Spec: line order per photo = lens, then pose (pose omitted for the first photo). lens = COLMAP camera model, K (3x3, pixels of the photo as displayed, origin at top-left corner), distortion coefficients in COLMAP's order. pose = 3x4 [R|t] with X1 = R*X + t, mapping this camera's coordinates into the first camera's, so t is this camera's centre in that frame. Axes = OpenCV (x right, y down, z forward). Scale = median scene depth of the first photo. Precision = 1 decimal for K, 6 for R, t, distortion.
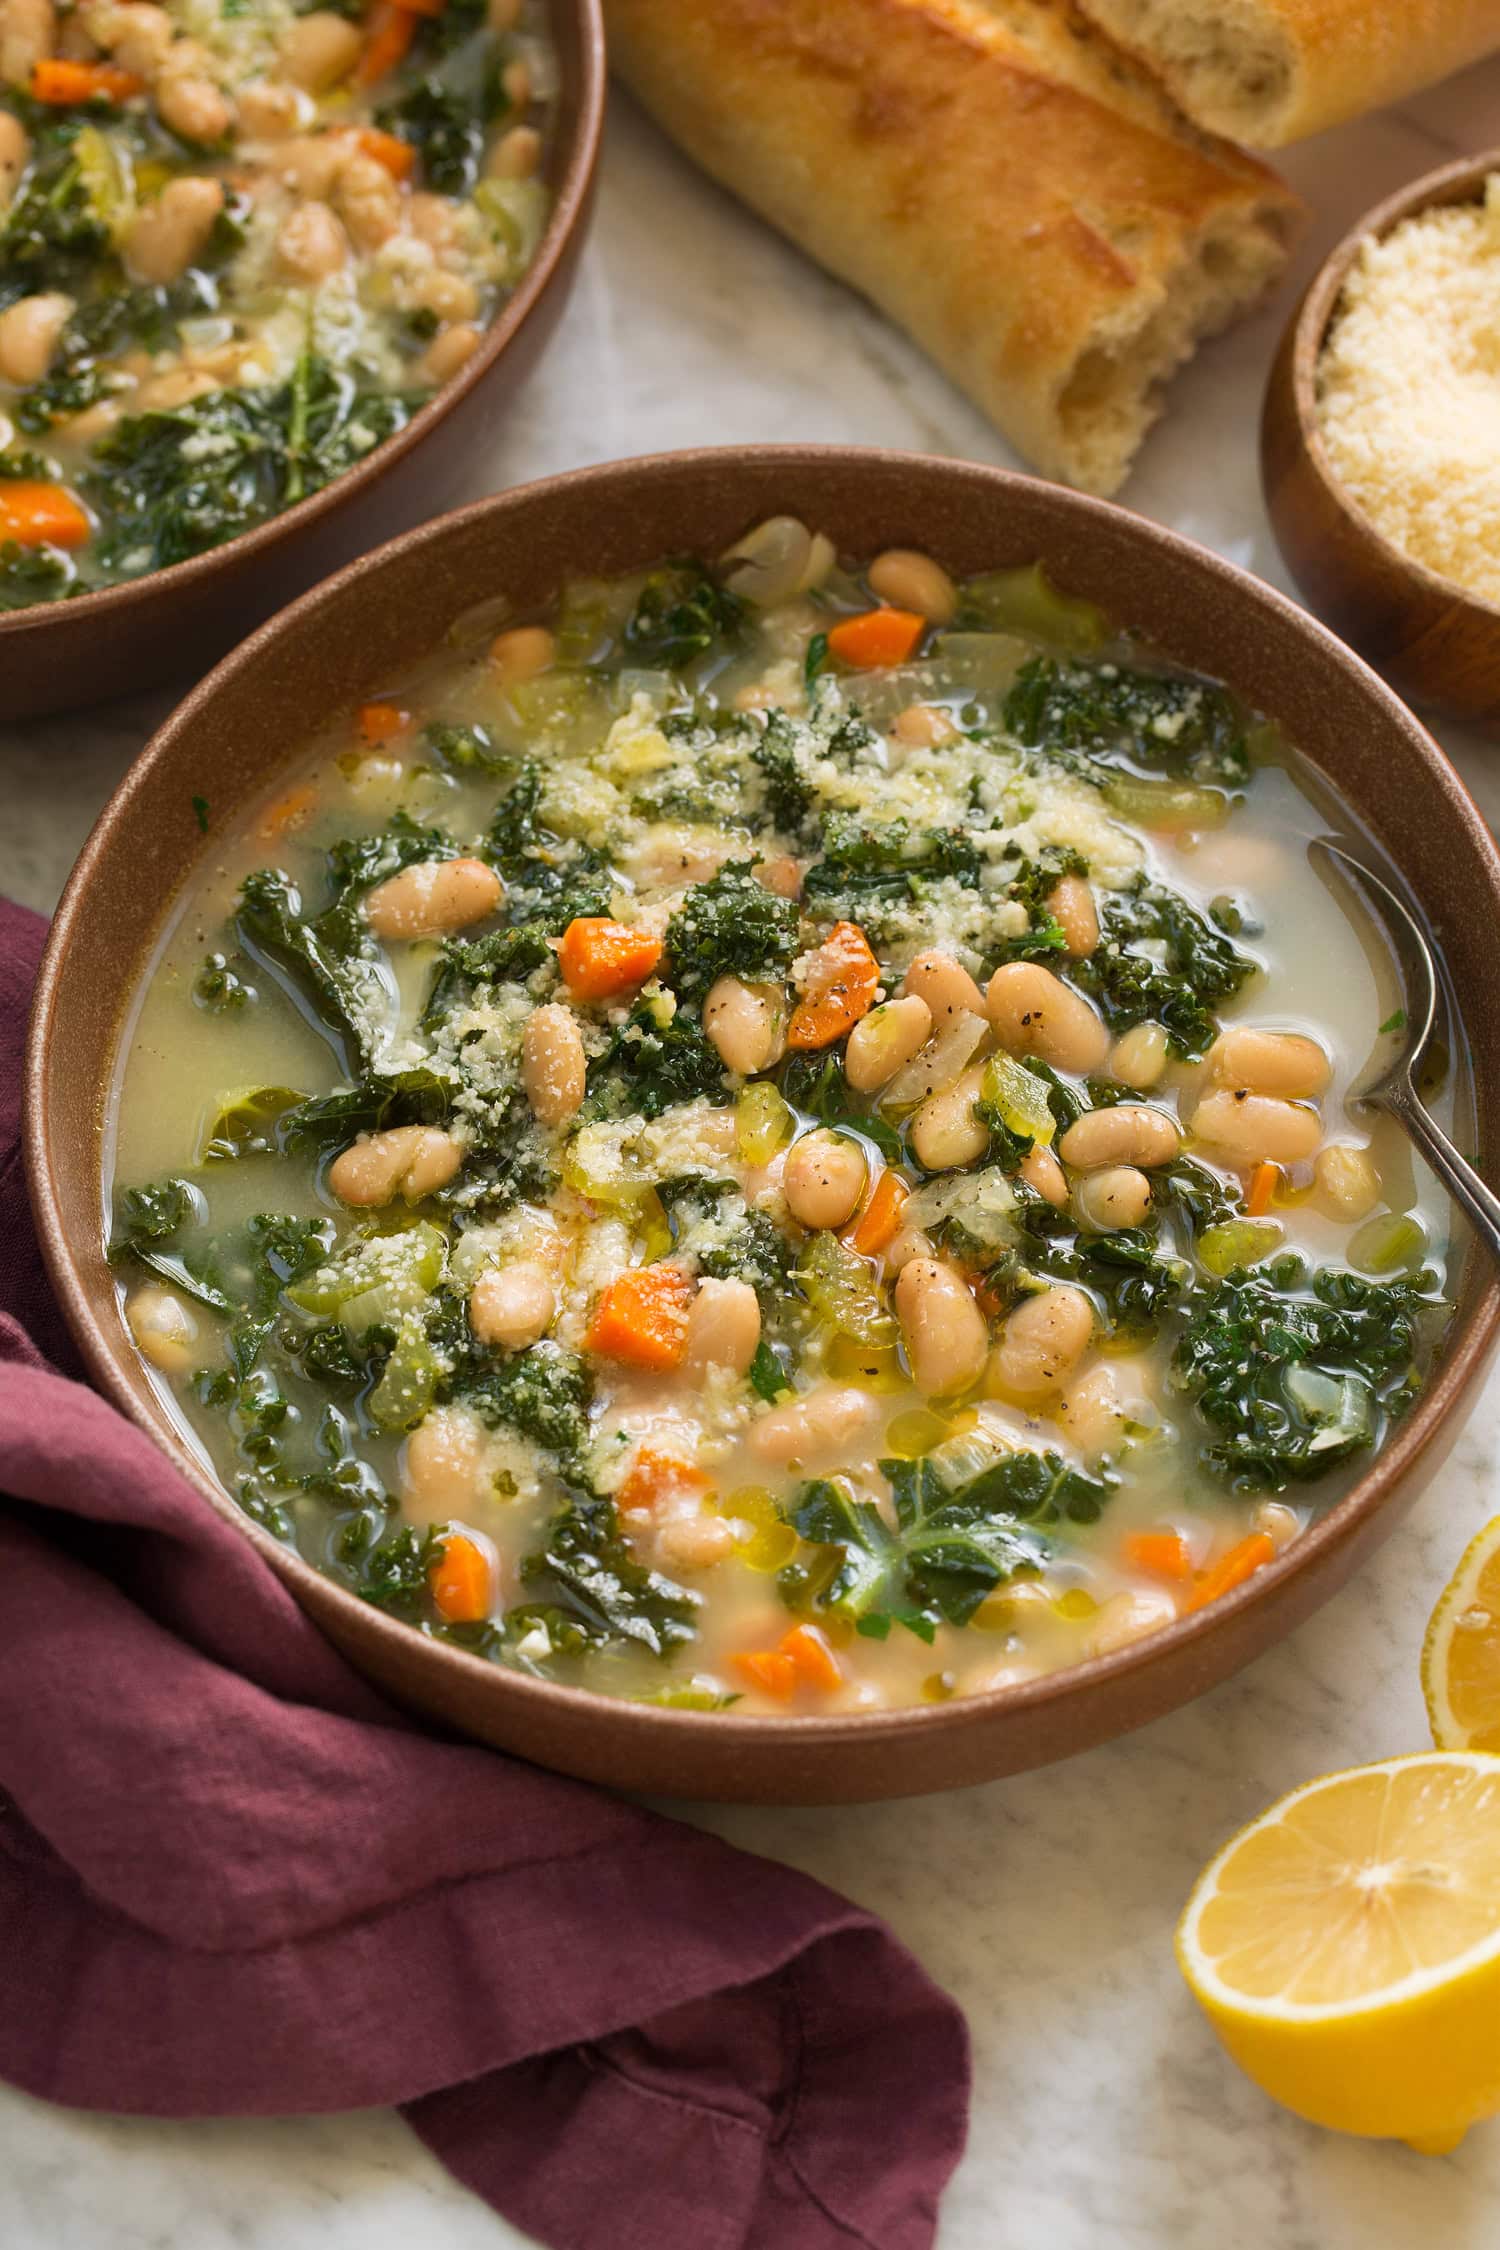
lens RADIAL K [[7197.5, 0, 749.7], [0, 7197.5, 1125.5], [0, 0, 1]] dist [0.021984, 0.000000]
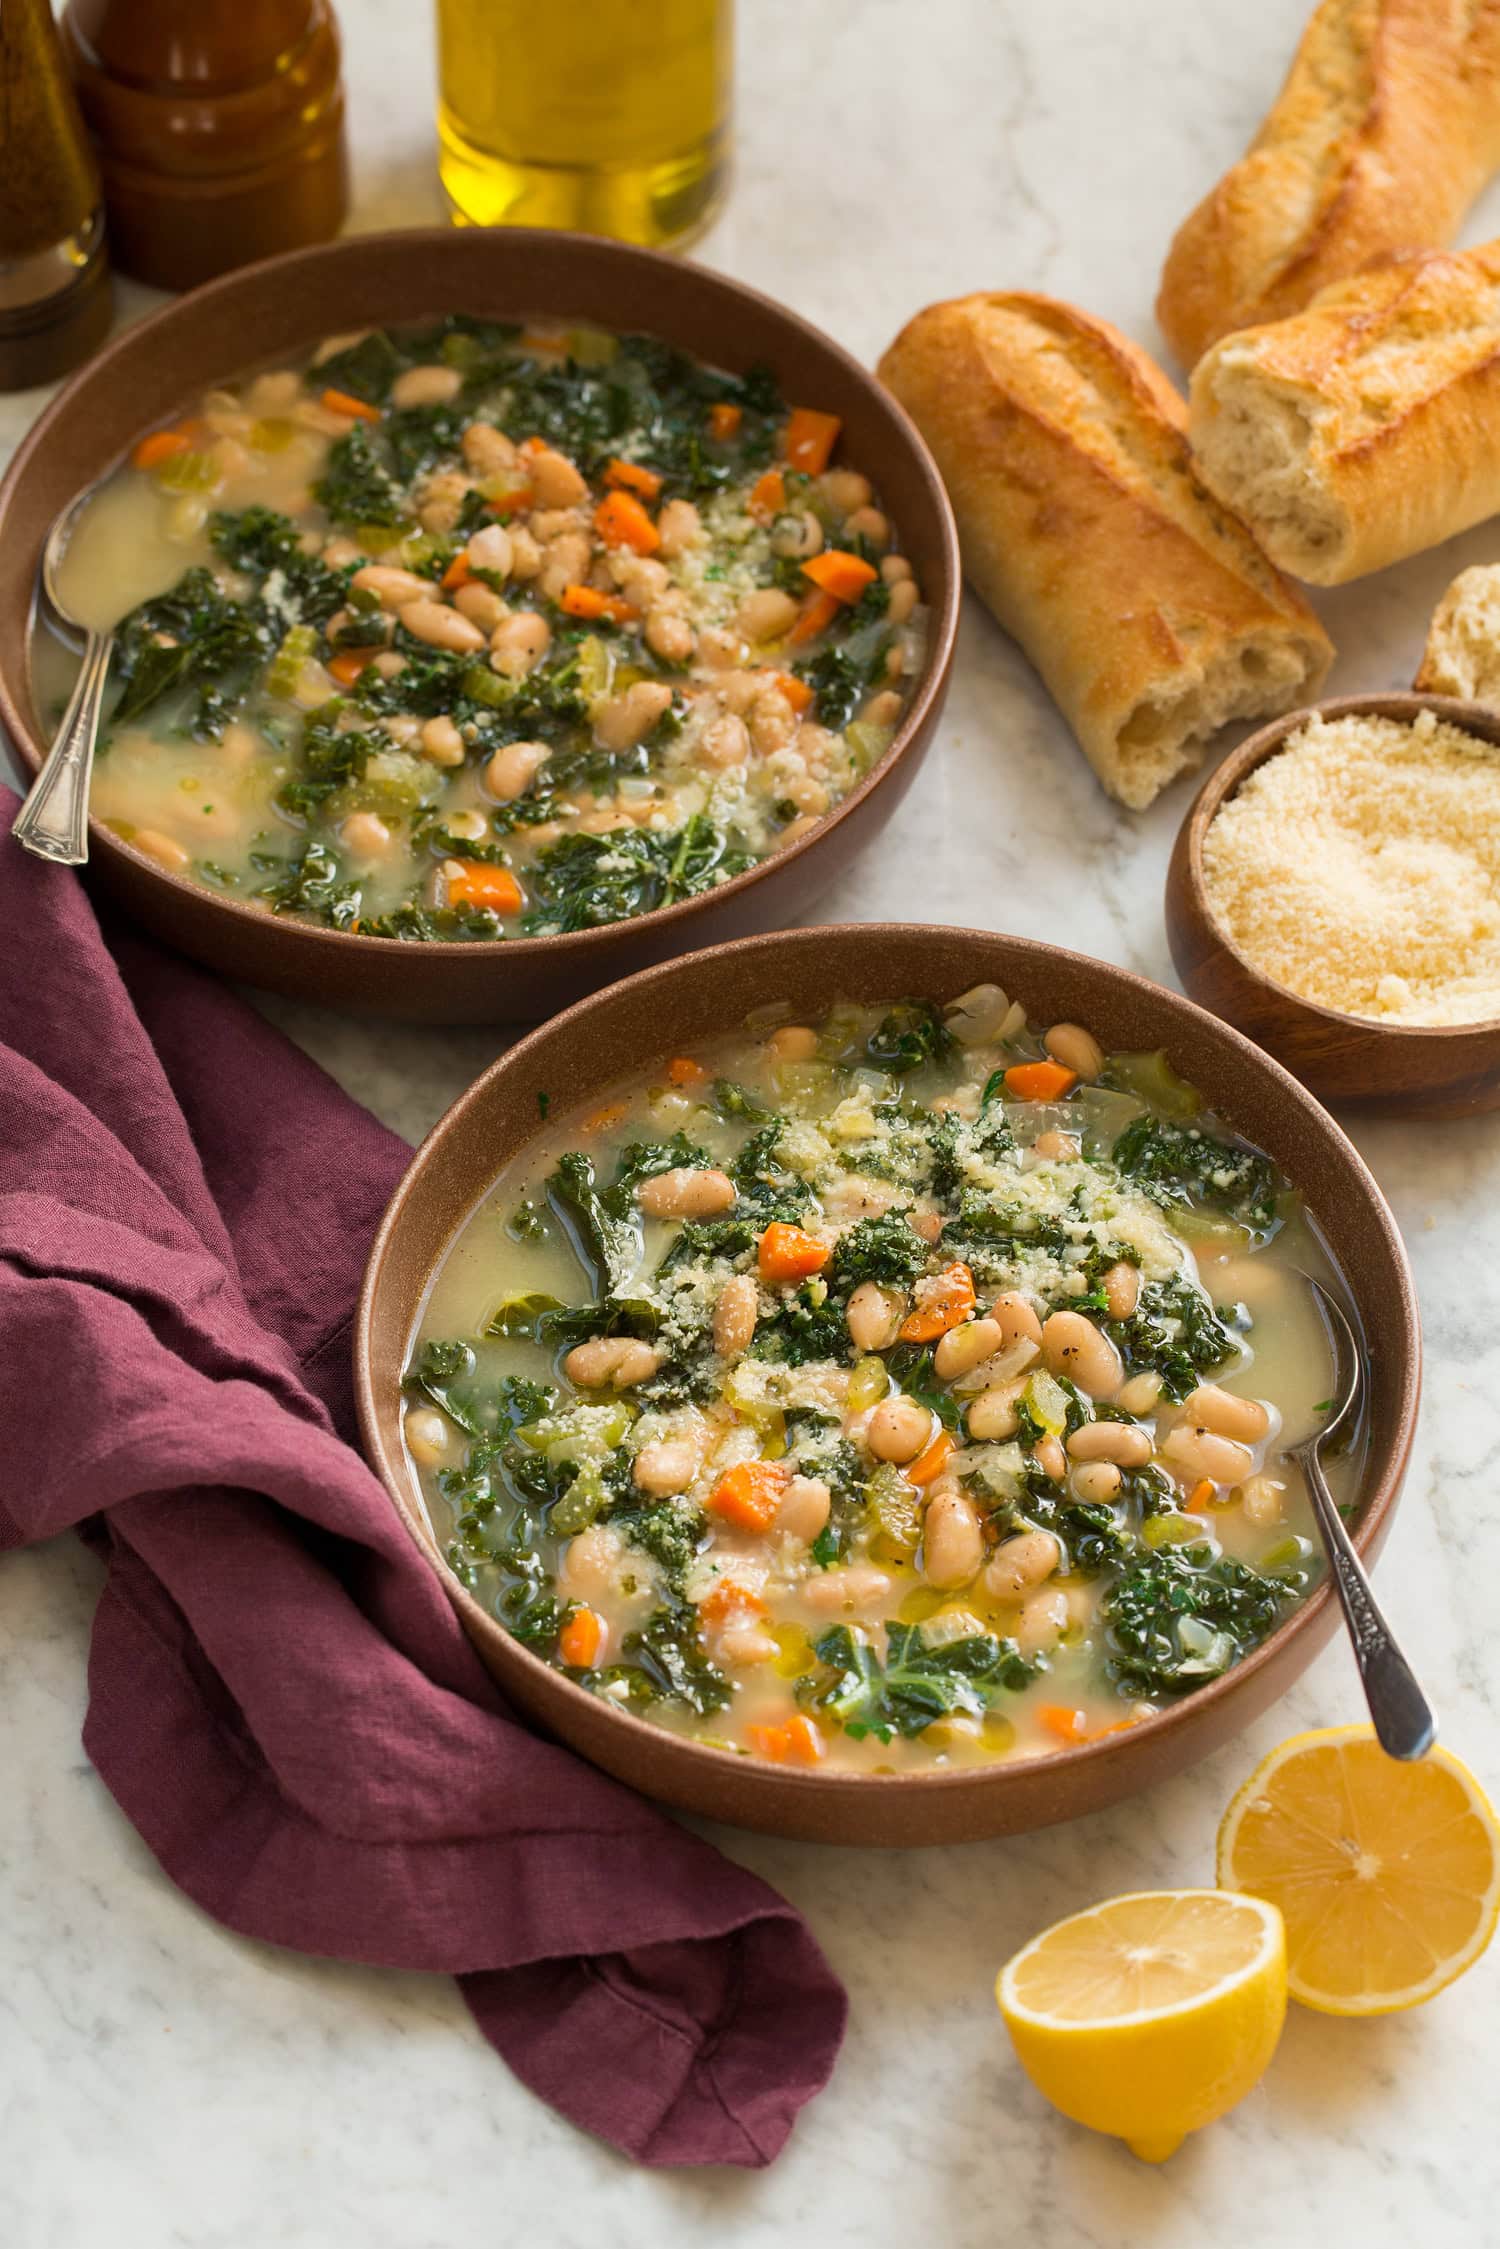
lens RADIAL K [[7194.3, 0, 750.3], [0, 7194.3, 1124.0], [0, 0, 1]] dist [0.021984, 0.000000]
pose [[0.971693, 0.191543, -0.138288, 0.166722], [-0.204479, 0.975067, -0.086218, 0.077251], [0.118326, 0.112055, 0.986632, -0.416230]]
